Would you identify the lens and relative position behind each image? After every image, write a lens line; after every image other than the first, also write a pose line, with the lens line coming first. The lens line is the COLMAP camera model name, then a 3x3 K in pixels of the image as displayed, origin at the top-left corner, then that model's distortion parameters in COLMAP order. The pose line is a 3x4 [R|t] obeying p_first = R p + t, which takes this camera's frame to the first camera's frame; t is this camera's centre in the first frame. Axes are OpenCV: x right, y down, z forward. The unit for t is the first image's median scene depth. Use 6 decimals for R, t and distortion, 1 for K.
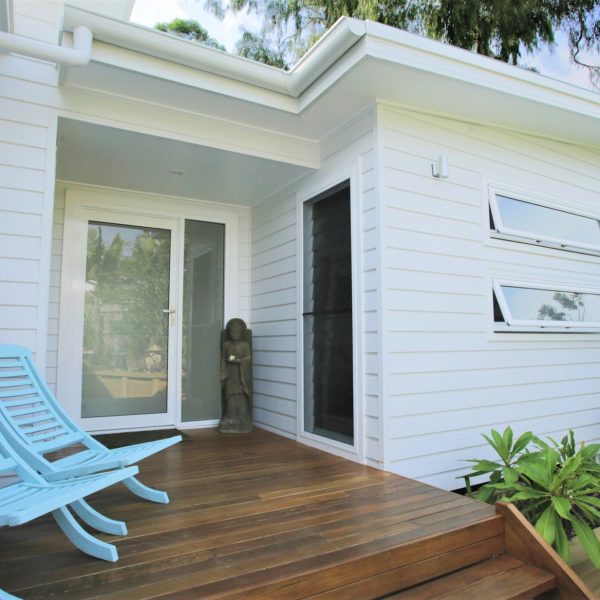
lens RADIAL K [[471.1, 0, 300.0], [0, 471.1, 300.0], [0, 0, 1]] dist [-0.054197, 0.000795]
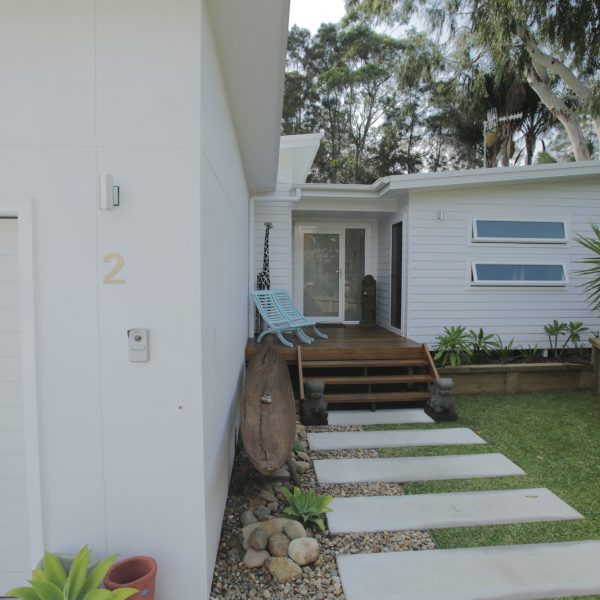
lens RADIAL K [[438.0, 0, 299.6], [0, 438.0, 292.8], [0, 0, 1]] dist [-0.046463, -0.000053]
pose [[0.899689, 0.025912, -0.435763, 0.467752], [0.034475, 0.990901, 0.130101, -0.156755], [0.435169, -0.132074, 0.890609, -0.958993]]
